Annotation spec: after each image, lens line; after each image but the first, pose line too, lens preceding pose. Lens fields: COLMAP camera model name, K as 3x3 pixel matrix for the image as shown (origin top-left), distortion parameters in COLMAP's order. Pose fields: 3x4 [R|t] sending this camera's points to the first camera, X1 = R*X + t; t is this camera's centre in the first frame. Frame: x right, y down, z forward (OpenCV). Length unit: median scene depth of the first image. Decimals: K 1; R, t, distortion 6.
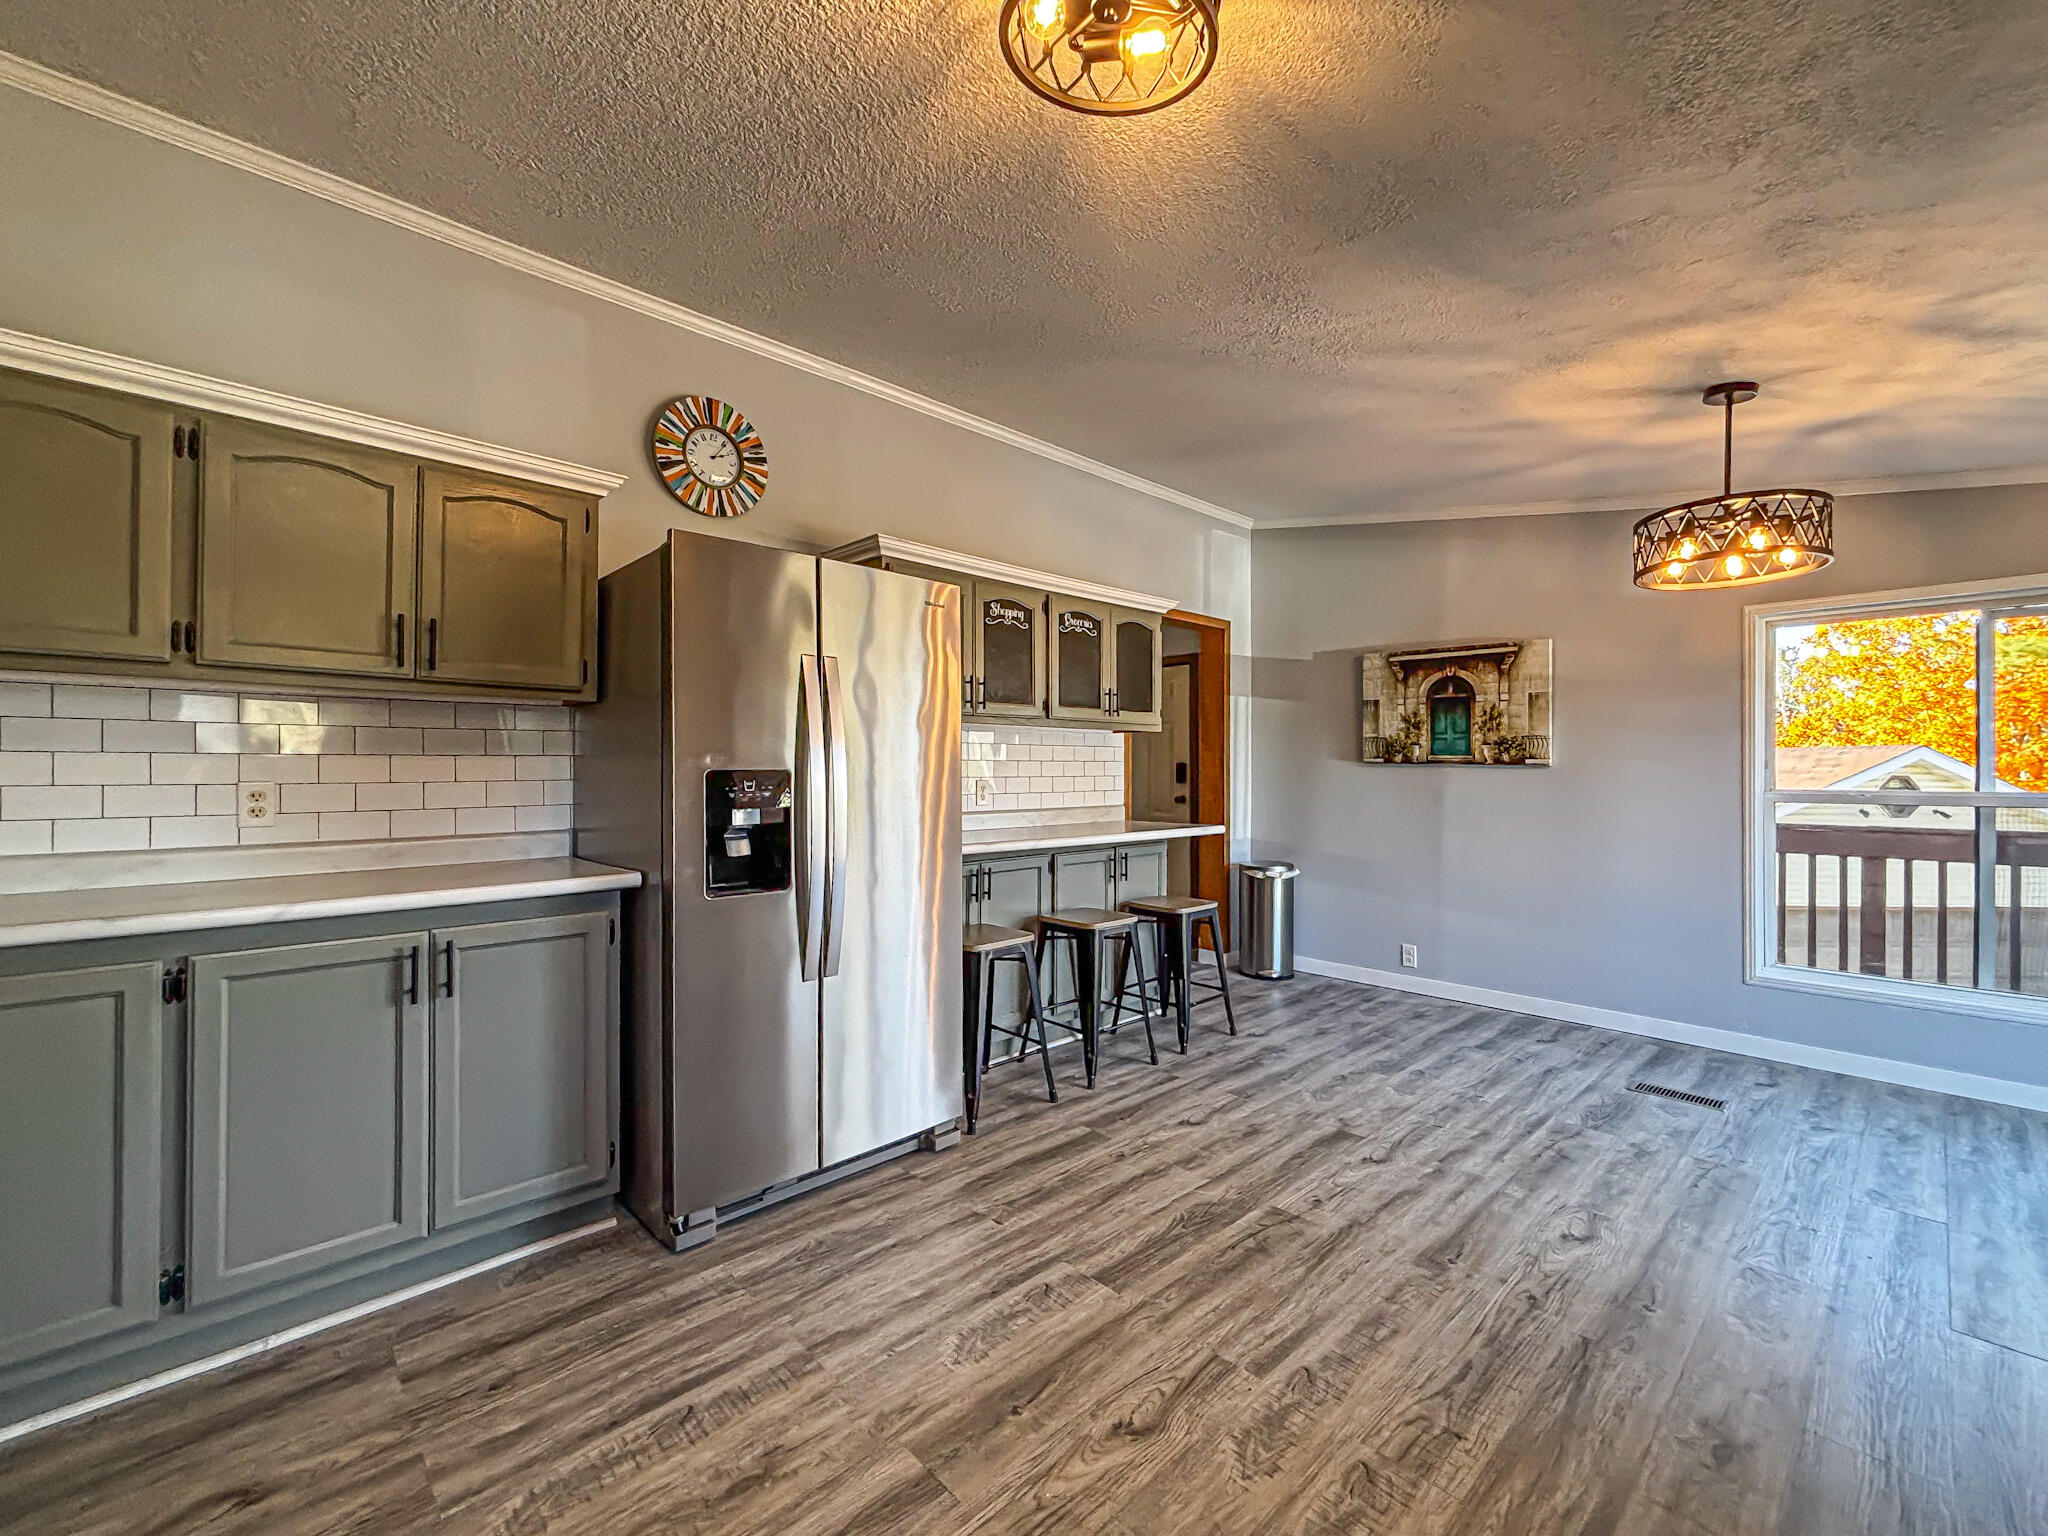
lens RADIAL K [[859.4, 0, 1024.0], [0, 859.4, 768.0], [0, 0, 1]] dist [0.003324, 0.000471]
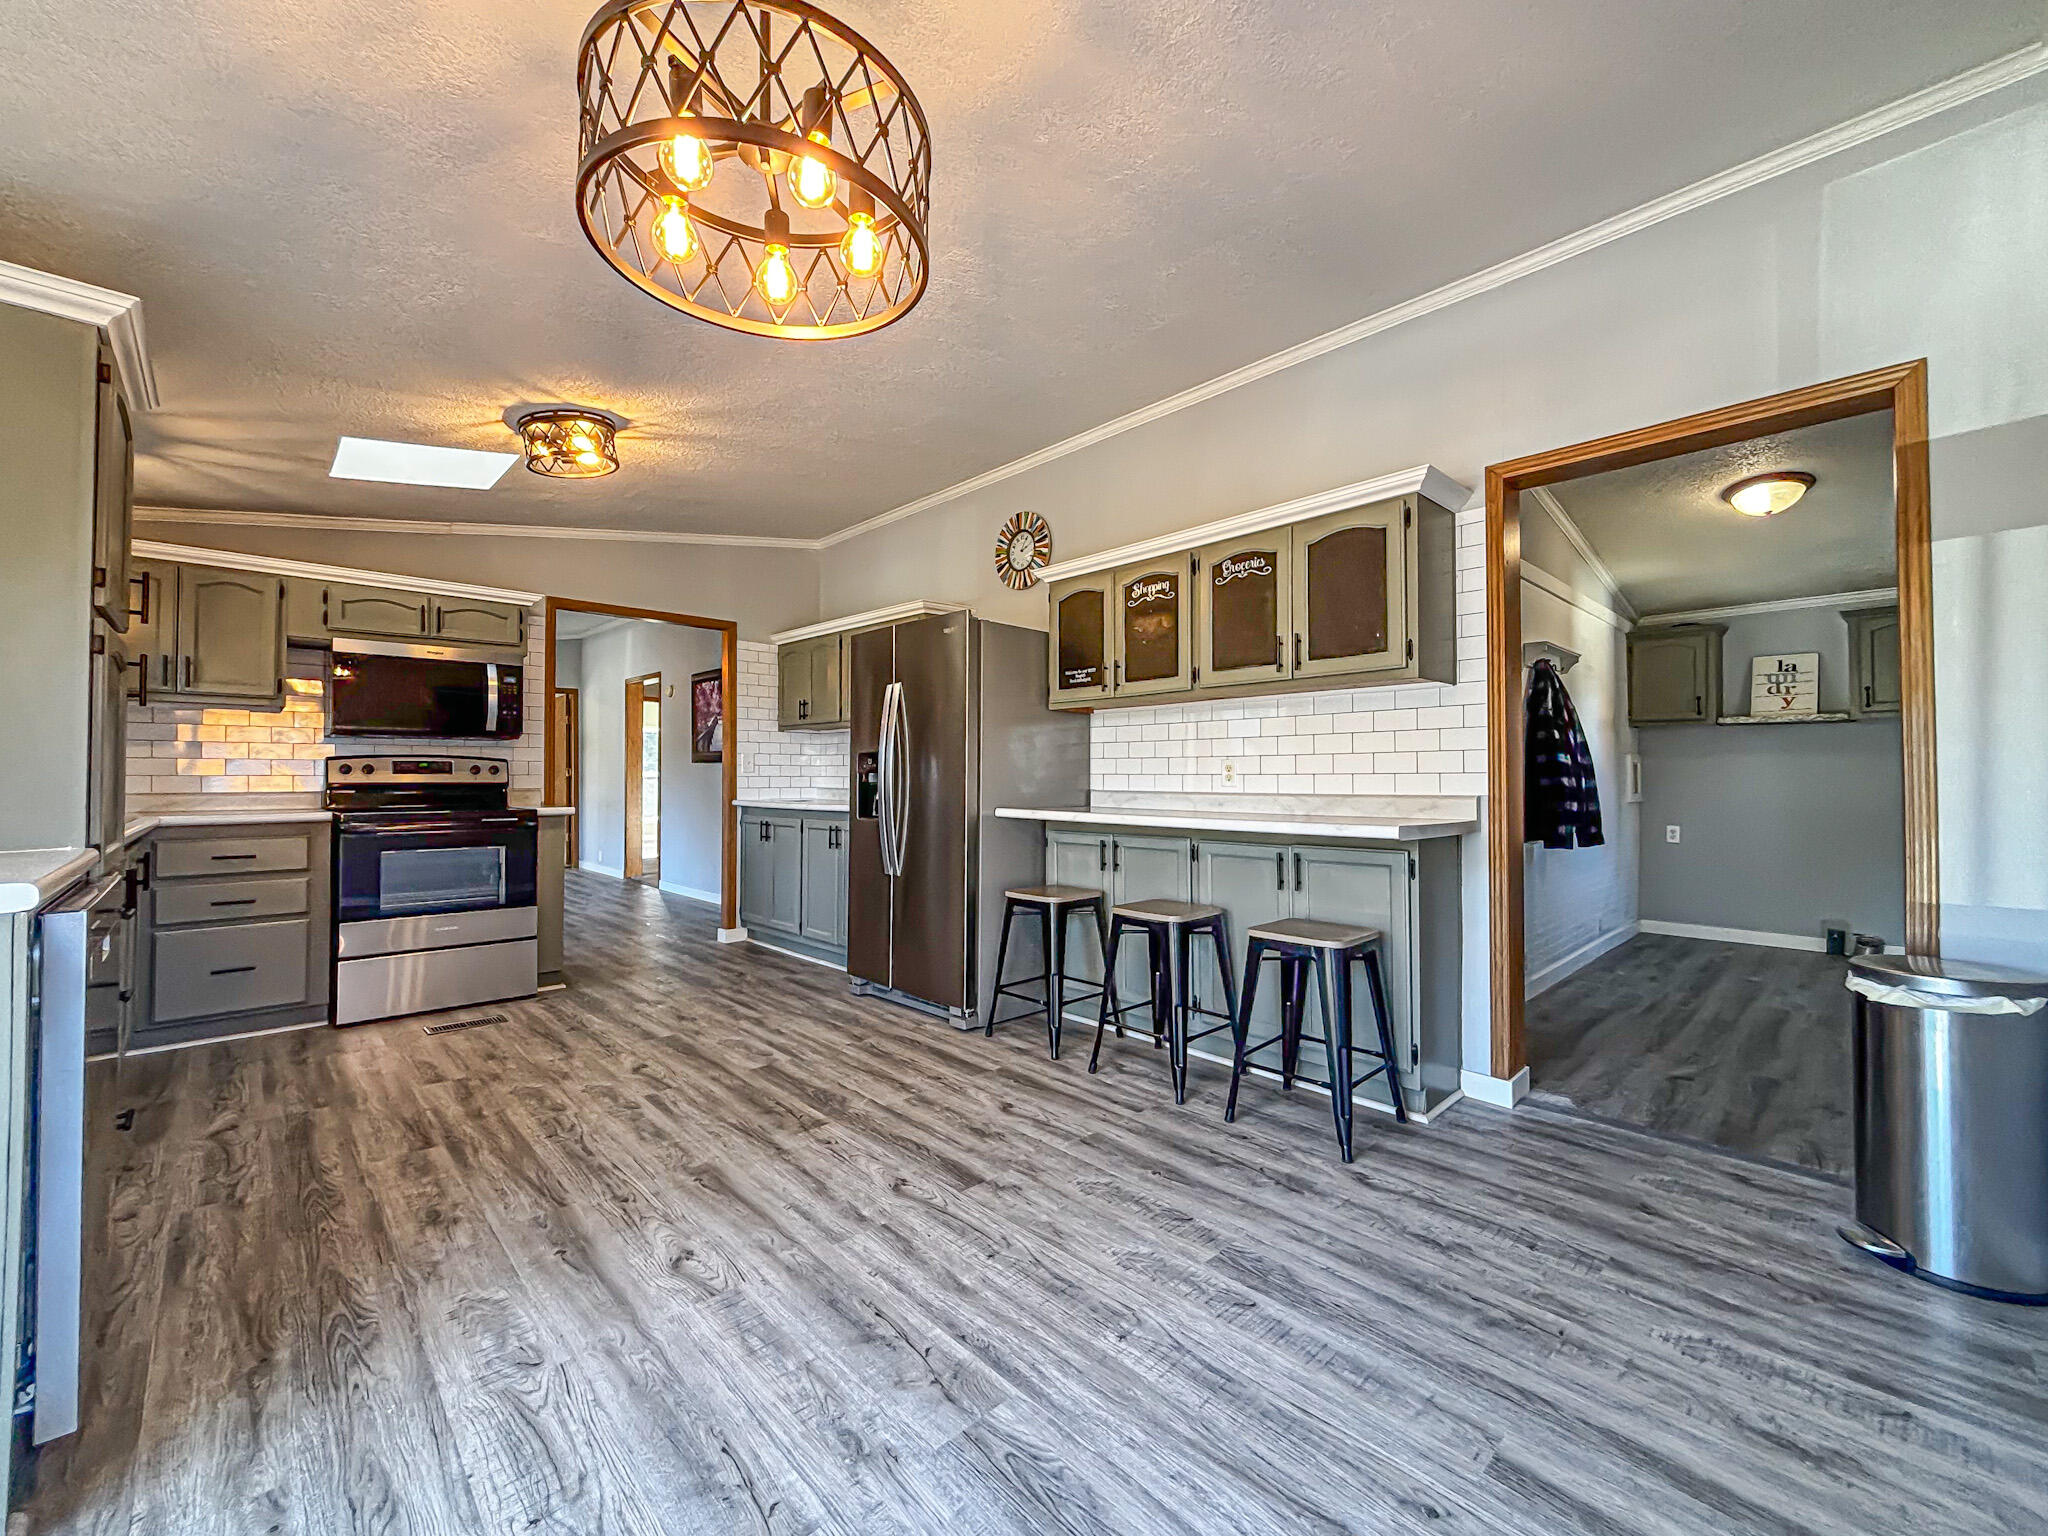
lens RADIAL K [[831.8, 0, 1019.6], [0, 831.8, 769.8], [0, 0, 1]] dist [0.008215, -0.000415]
pose [[-0.001815, -0.014426, -0.999894, 1.100598], [0.000590, 0.999896, -0.014427, 0.049727], [0.999998, -0.000616, -0.001806, 0.994888]]
